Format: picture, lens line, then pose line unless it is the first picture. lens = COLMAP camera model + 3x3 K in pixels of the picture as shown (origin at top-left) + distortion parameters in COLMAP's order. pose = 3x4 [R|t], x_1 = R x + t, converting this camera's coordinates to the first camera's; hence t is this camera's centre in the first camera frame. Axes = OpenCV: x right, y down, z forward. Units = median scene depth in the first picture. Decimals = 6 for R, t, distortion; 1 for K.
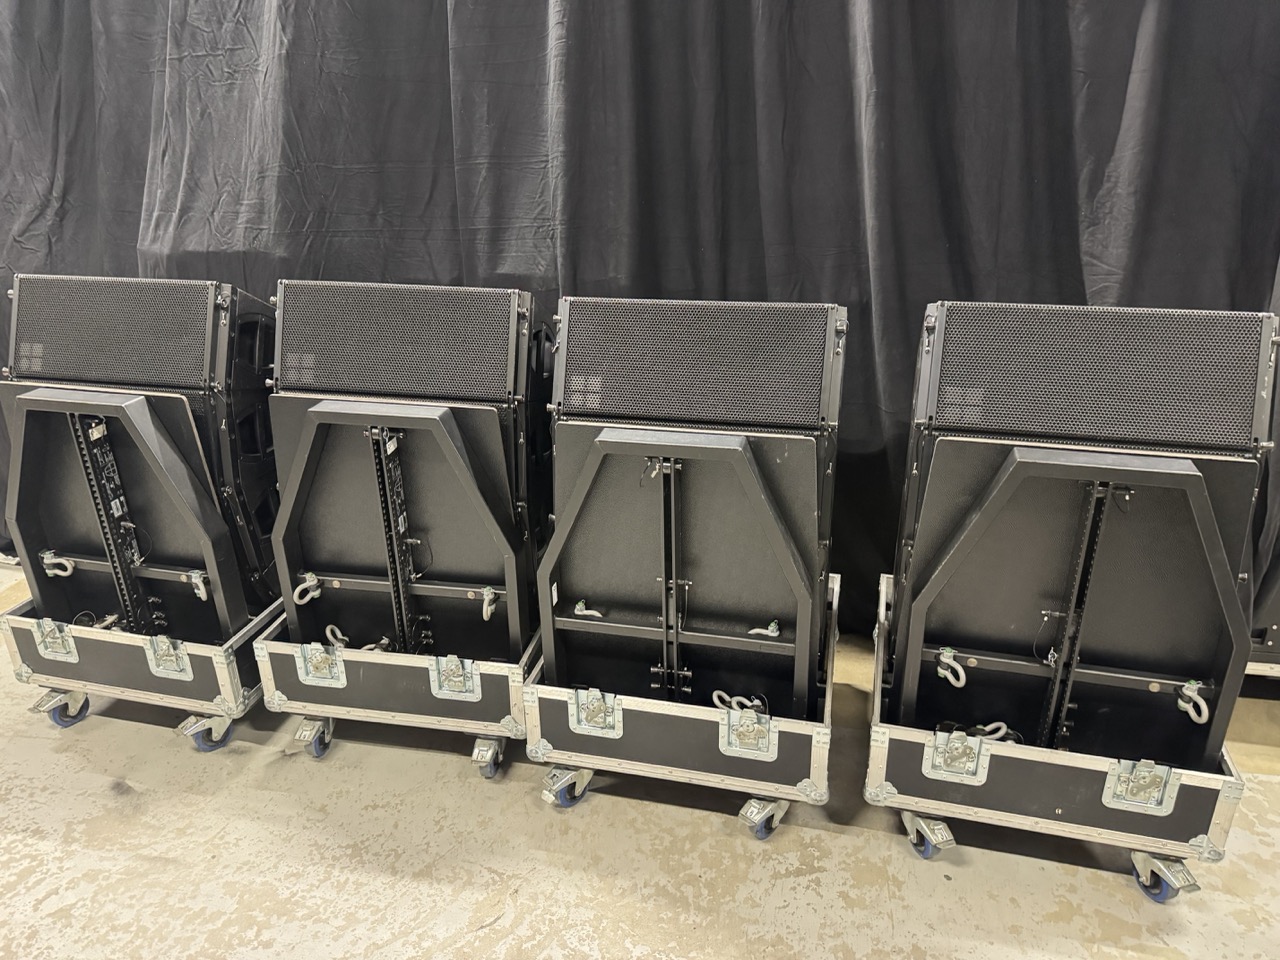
lens RADIAL K [[907.6, 0, 638.3], [0, 907.6, 486.1], [0, 0, 1]] dist [0.002228, -0.007513]
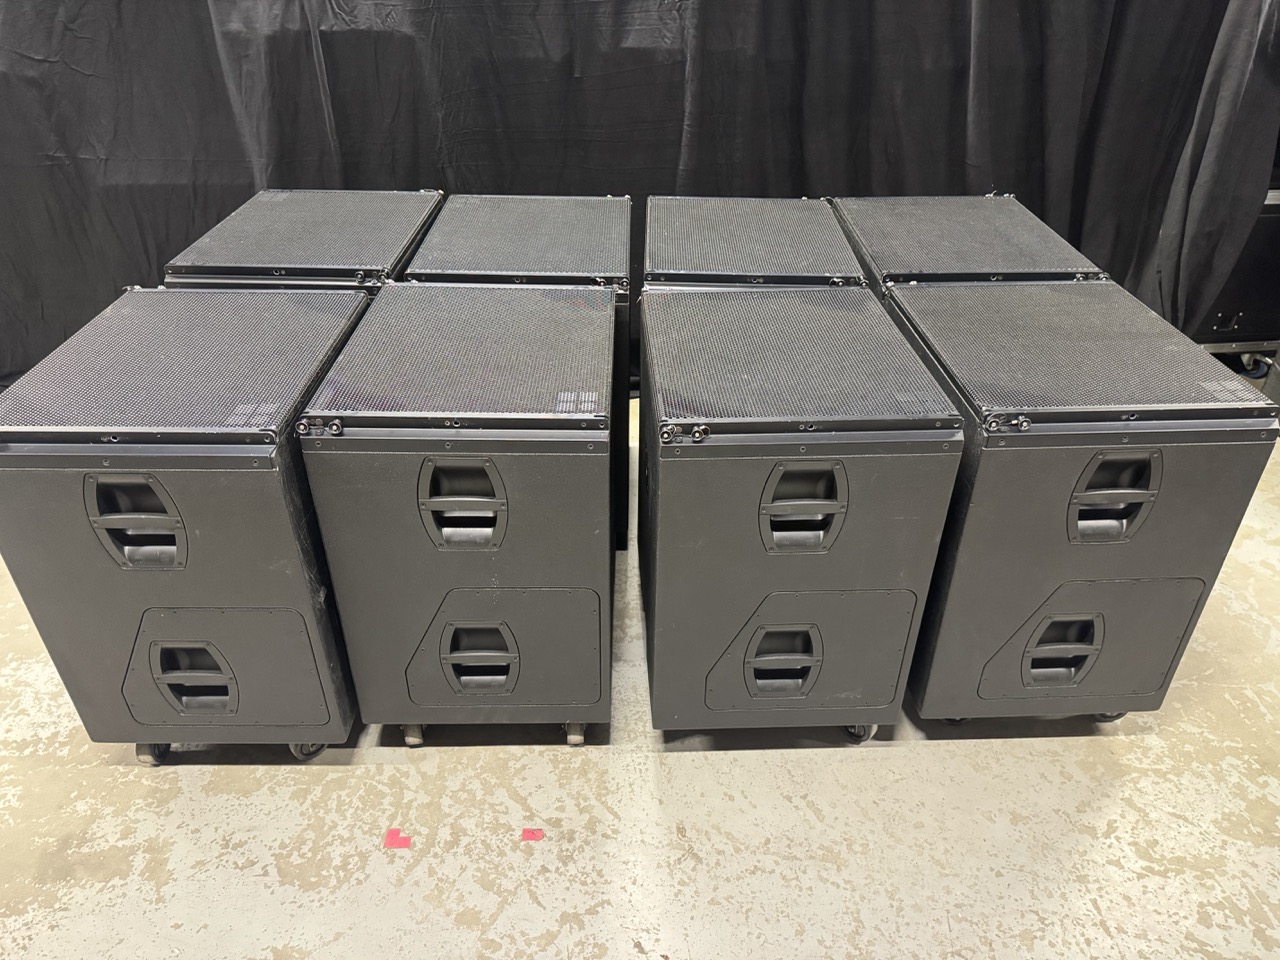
lens RADIAL K [[910.3, 0, 640.0], [0, 910.3, 480.0], [0, 0, 1]] dist [0.004596, -0.007205]
pose [[0.958328, -0.137698, 0.250293, -0.585844], [0.089002, 0.976470, 0.196428, 0.055272], [-0.271451, -0.165966, 0.948034, -0.092240]]
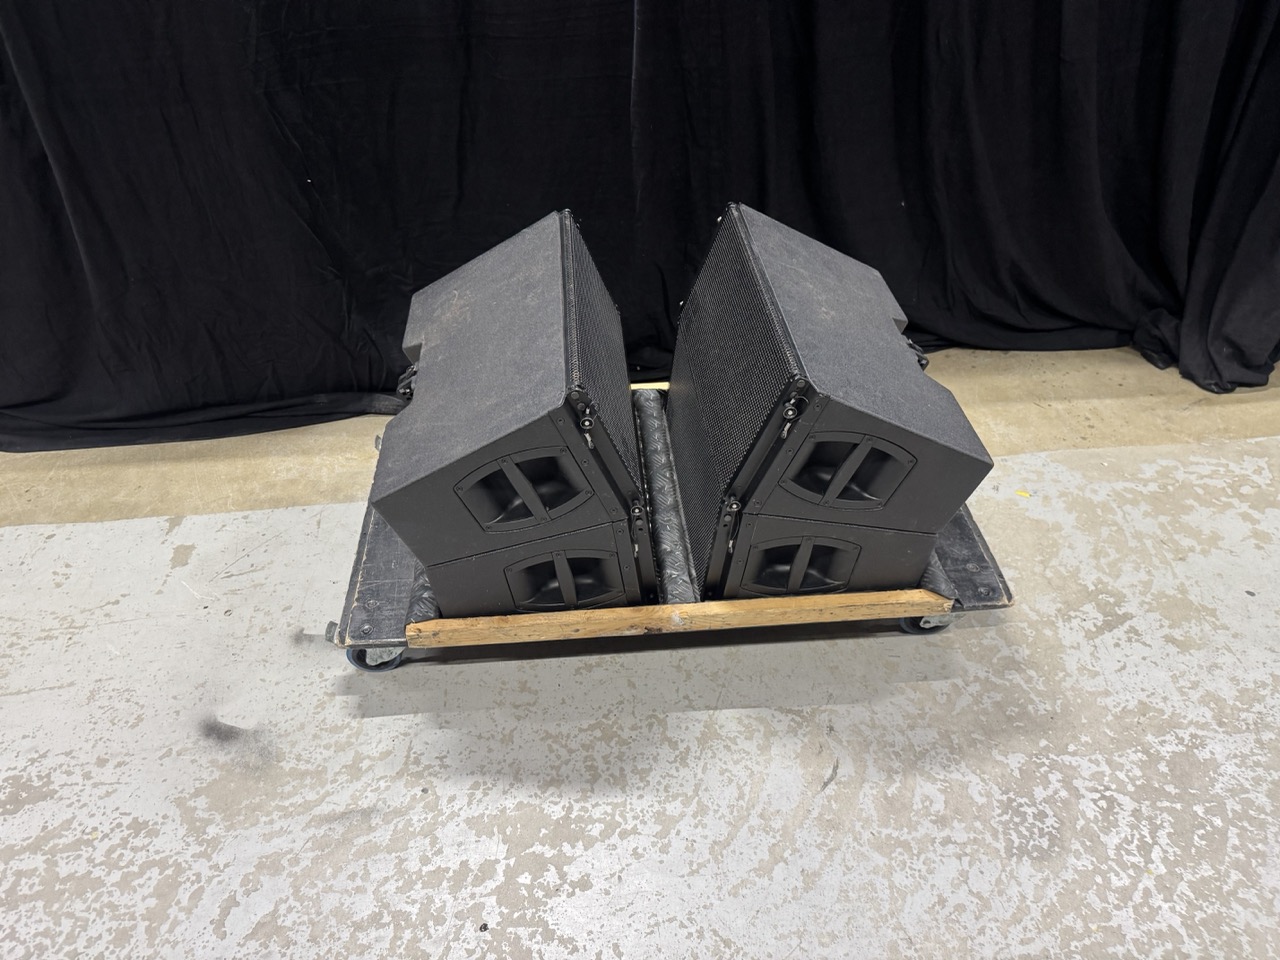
lens RADIAL K [[907.6, 0, 638.3], [0, 907.6, 486.1], [0, 0, 1]] dist [0.002228, -0.007513]
pose [[0.952484, -0.198896, 0.230684, -0.408426], [0.118115, 0.939286, 0.322165, -0.038013], [-0.280756, -0.279610, 0.918147, 0.332675]]
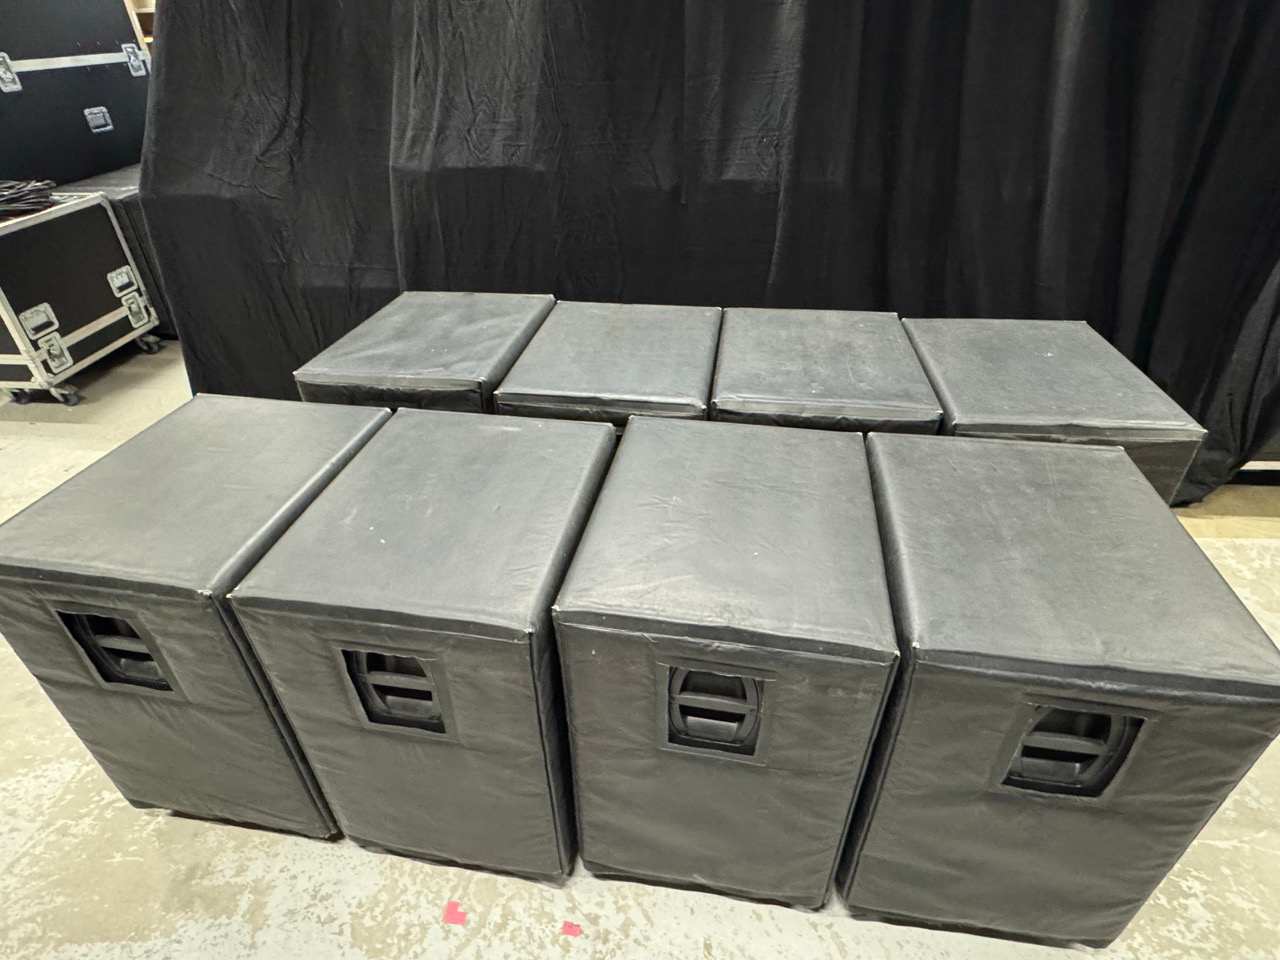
lens RADIAL K [[702.9, 0, 631.9], [0, 702.9, 483.2], [0, 0, 1]] dist [-0.002887, -0.000927]
pose [[0.992487, -0.072343, 0.098674, -0.494534], [0.051310, 0.978226, 0.201102, -0.050097], [-0.111074, -0.194528, 0.974588, 0.060154]]
